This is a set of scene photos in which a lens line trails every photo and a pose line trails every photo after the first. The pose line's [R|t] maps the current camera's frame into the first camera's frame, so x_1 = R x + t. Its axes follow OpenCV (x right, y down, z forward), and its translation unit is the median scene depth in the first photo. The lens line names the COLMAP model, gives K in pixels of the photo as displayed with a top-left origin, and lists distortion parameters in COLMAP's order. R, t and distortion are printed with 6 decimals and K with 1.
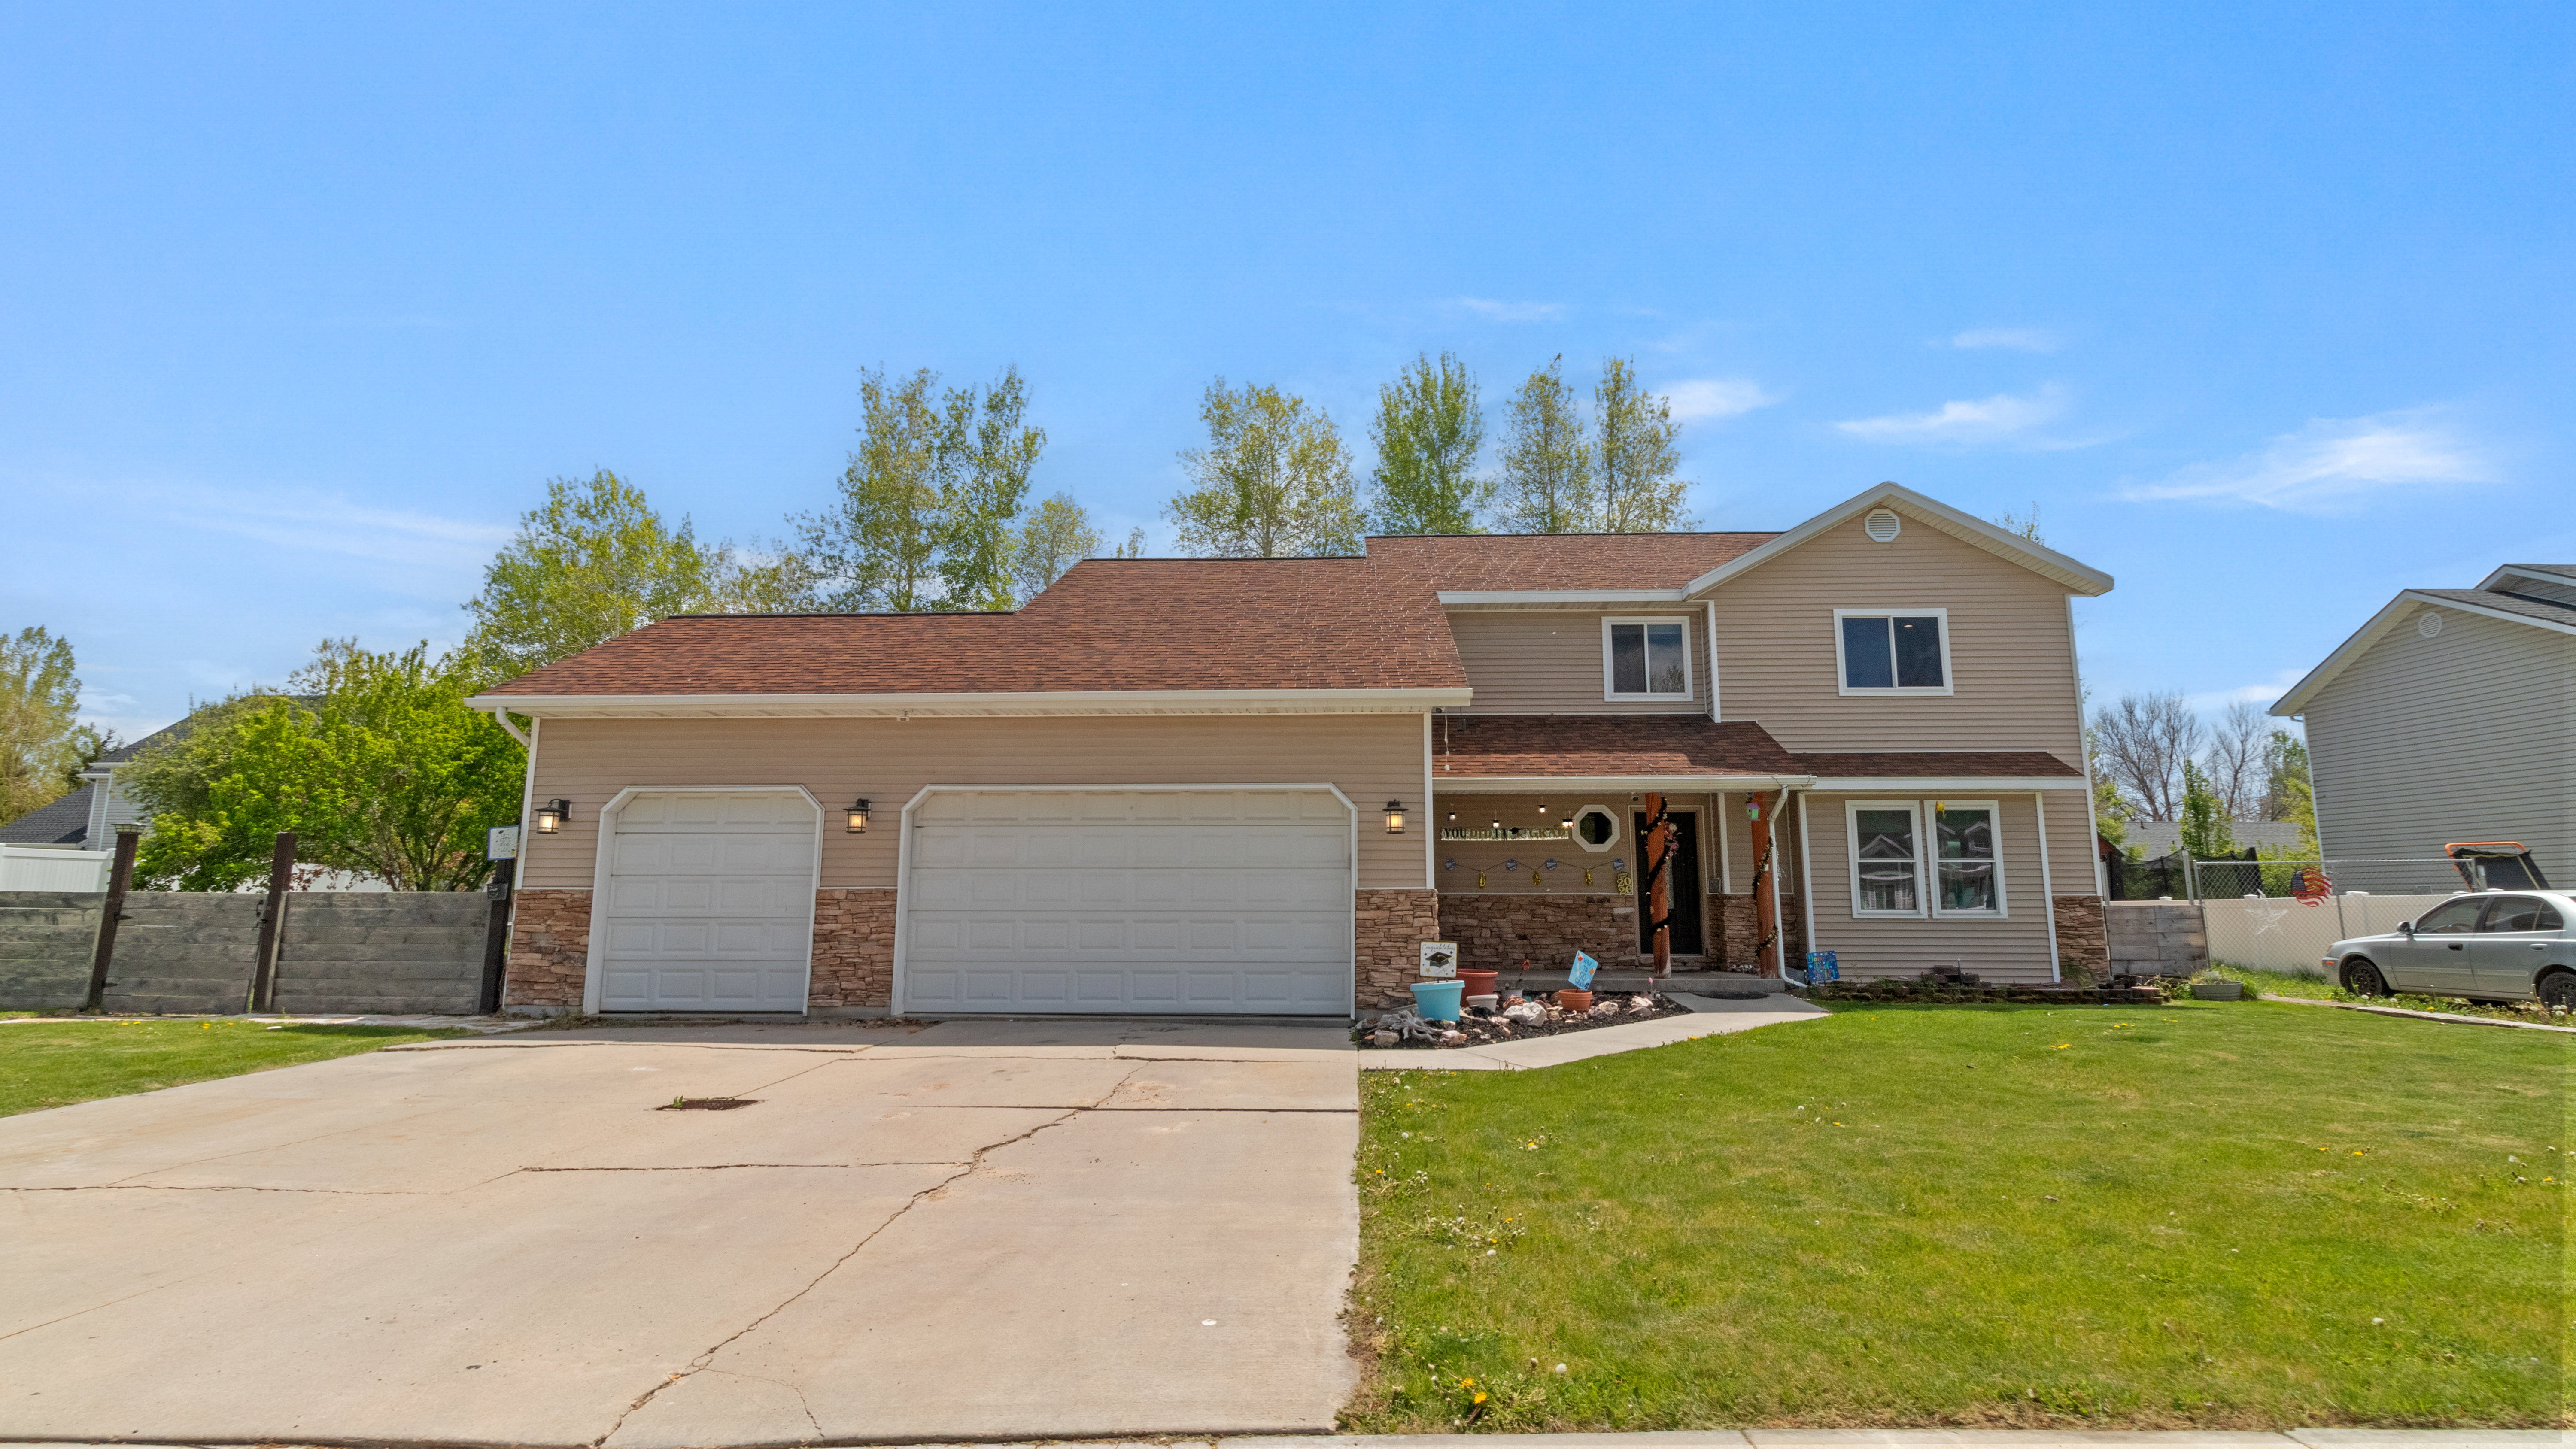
lens RADIAL K [[1191.8, 0, 1312.5], [0, 1191.8, 717.6], [0, 0, 1]] dist [0.001765, 0.000231]
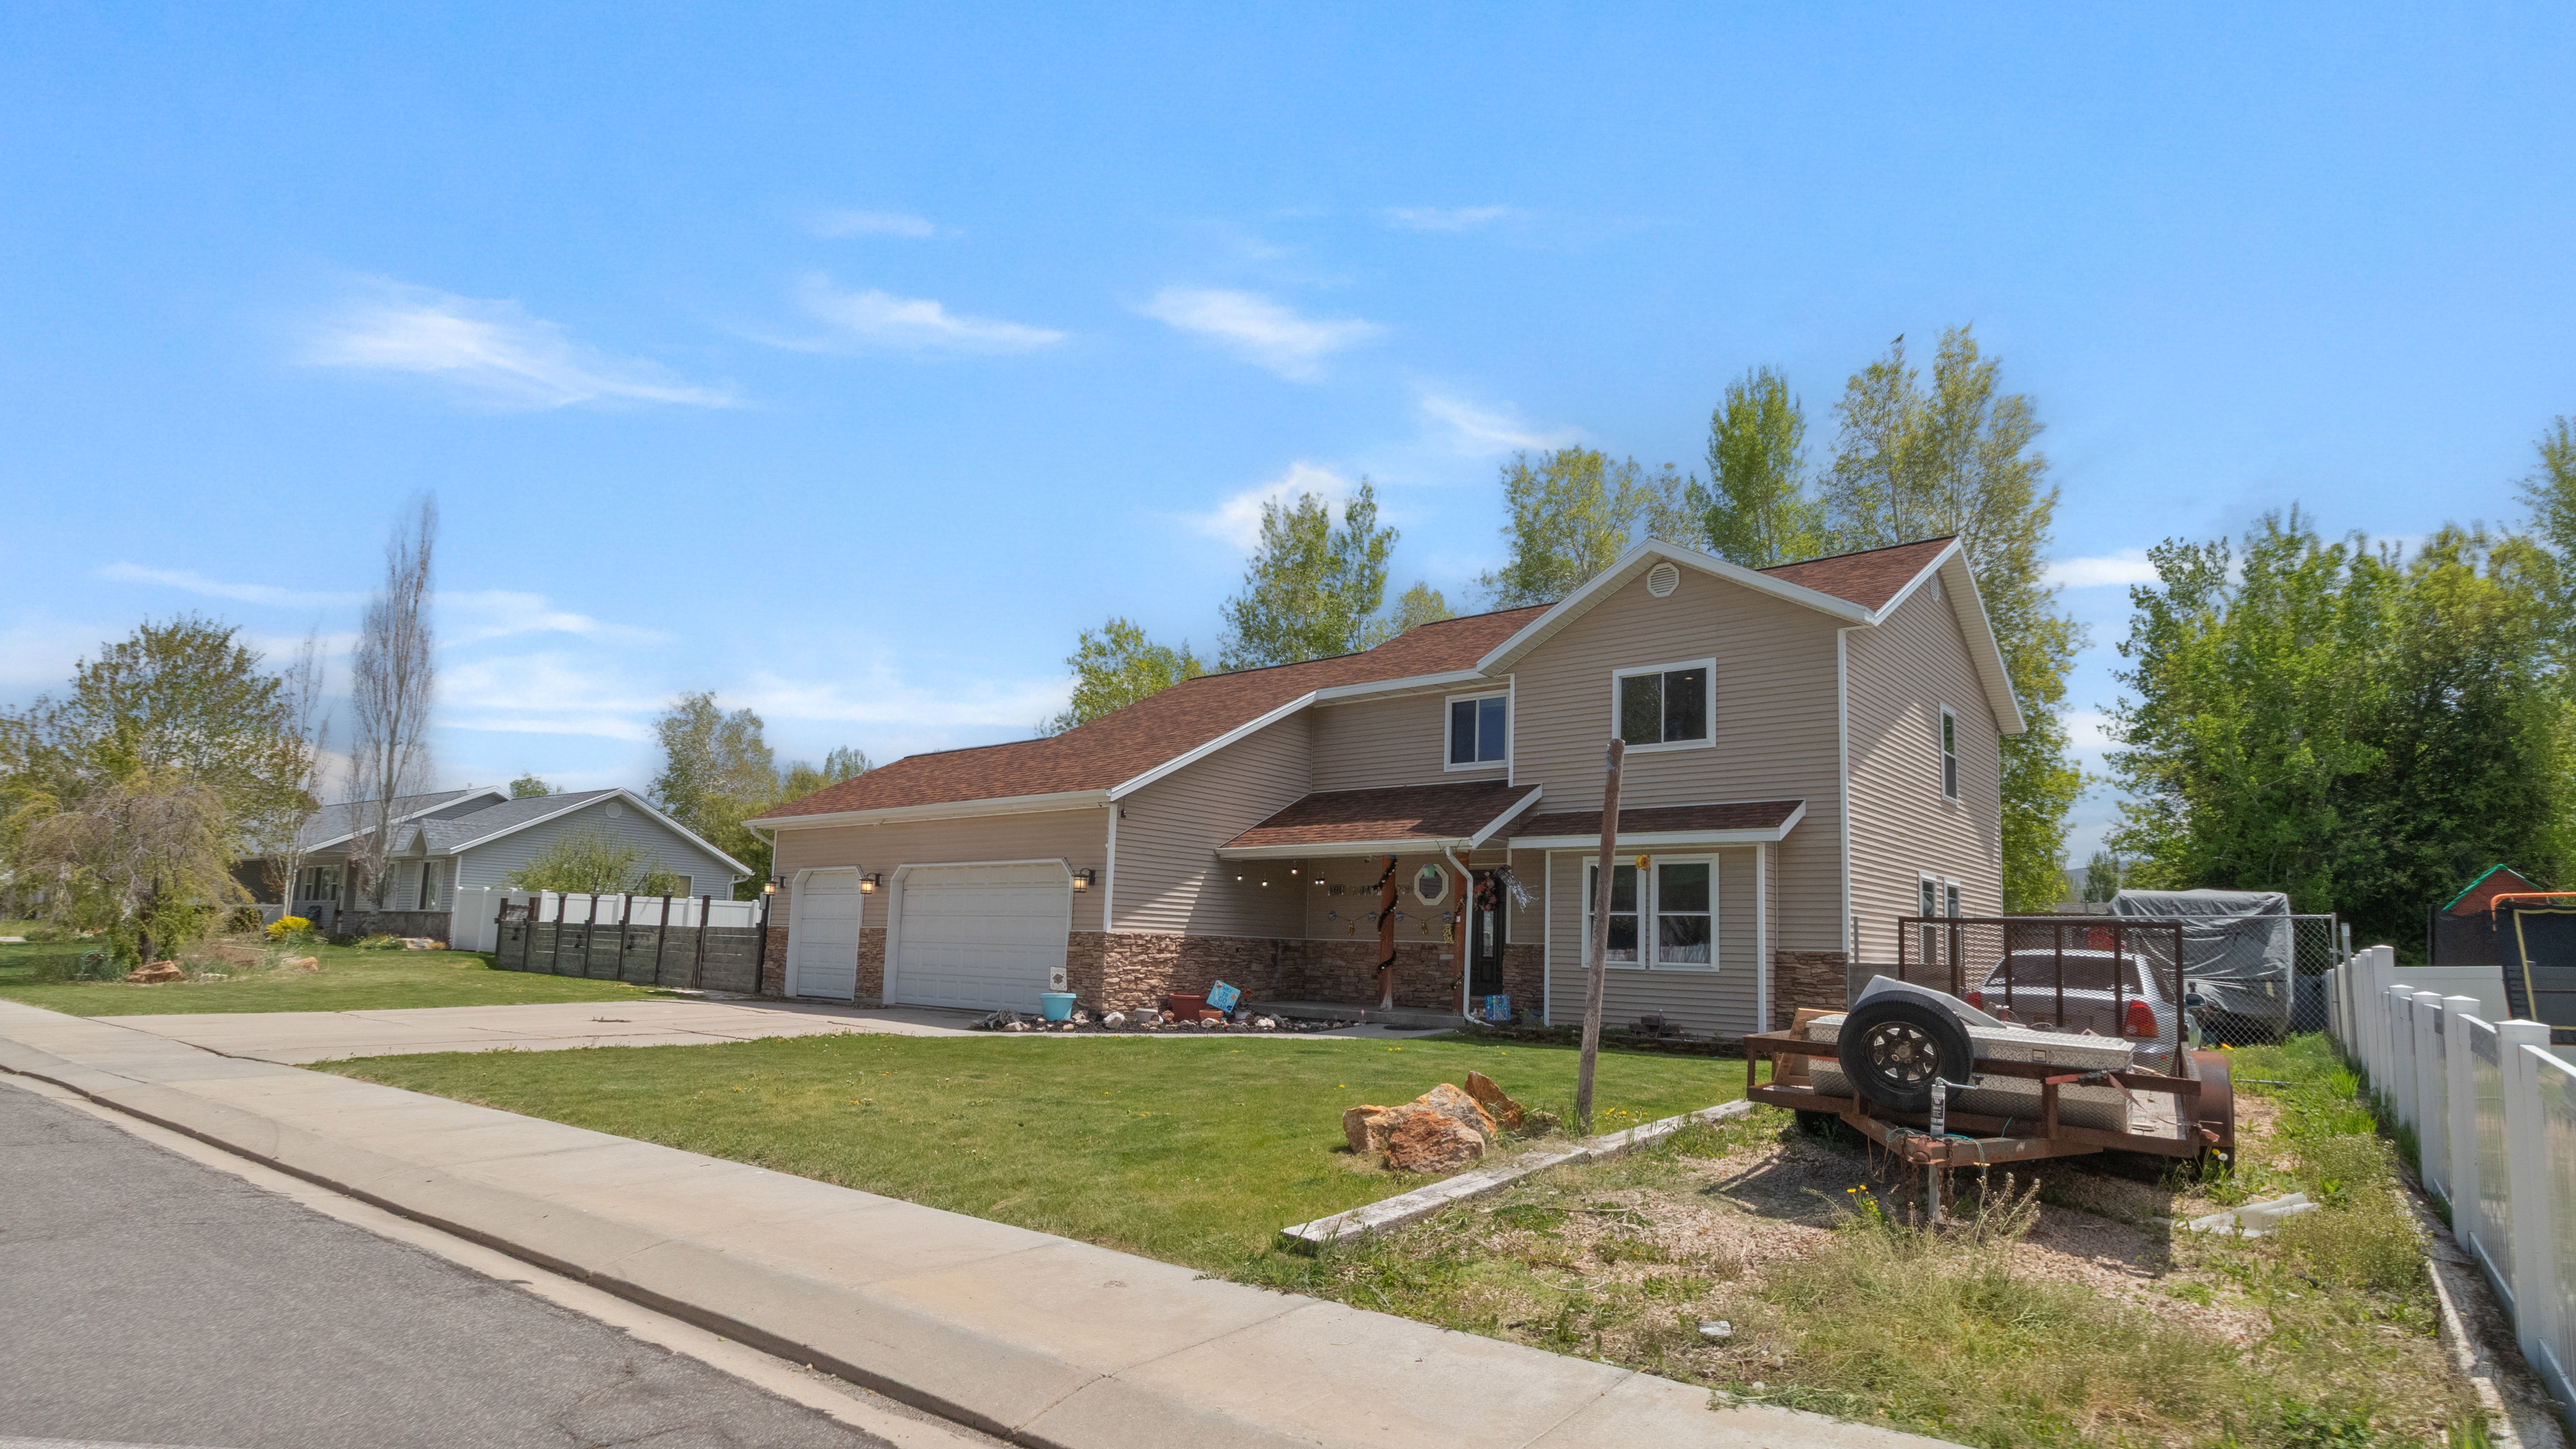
lens RADIAL K [[1250.3, 0, 1295.5], [0, 1250.3, 823.3], [0, 0, 1]] dist [0.002160, 0.000228]
pose [[0.808032, -0.038339, -0.587890, 1.091736], [0.065733, 0.997517, 0.025295, -0.005919], [0.585461, -0.059083, 0.808545, -0.051363]]
